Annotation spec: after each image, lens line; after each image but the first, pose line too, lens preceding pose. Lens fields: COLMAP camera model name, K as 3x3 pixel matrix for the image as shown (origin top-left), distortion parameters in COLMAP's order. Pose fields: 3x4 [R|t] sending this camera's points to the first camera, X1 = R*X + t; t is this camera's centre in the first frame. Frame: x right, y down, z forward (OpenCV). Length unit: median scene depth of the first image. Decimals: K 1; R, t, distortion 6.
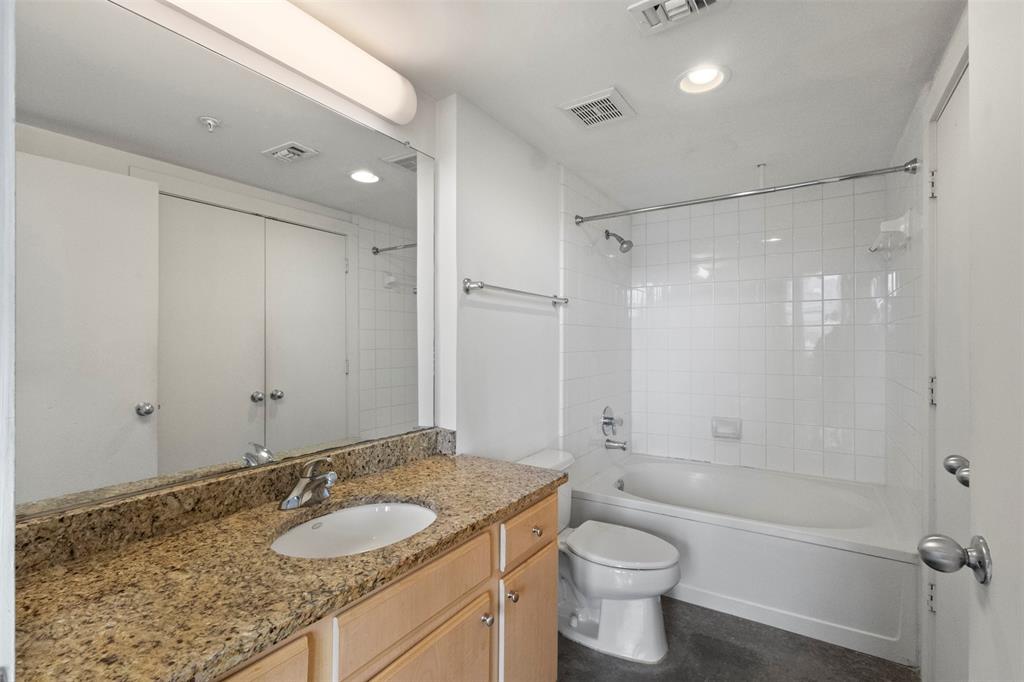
lens RADIAL K [[471.1, 0, 509.8], [0, 471.1, 344.0], [0, 0, 1]] dist [0.000828, 0.000889]
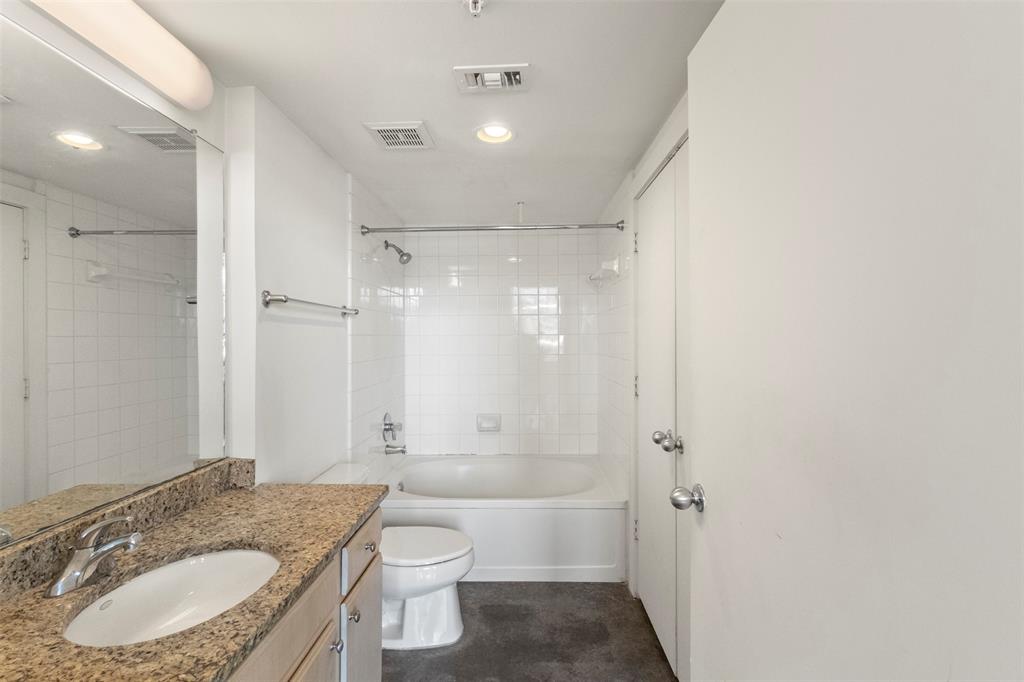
lens RADIAL K [[471.1, 0, 515.9], [0, 471.1, 342.0], [0, 0, 1]] dist [0.000828, 0.000889]
pose [[0.852920, -0.006991, 0.521994, -0.157915], [0.006694, 0.999975, 0.002454, -0.039021], [-0.521998, 0.001401, 0.852945, -0.031846]]
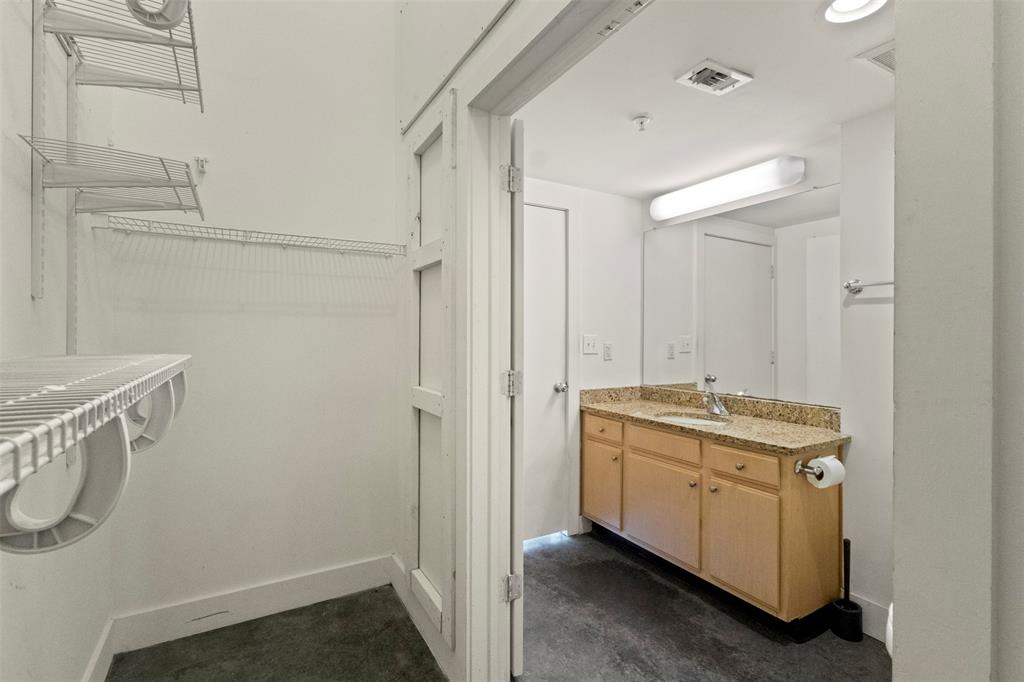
lens RADIAL K [[471.1, 0, 511.5], [0, 471.1, 339.3], [0, 0, 1]] dist [0.000828, 0.000889]
pose [[-0.488879, -0.002887, -0.872347, 1.316446], [0.002180, 0.999987, -0.004531, 0.004647], [0.872349, -0.004117, -0.488866, 0.858477]]
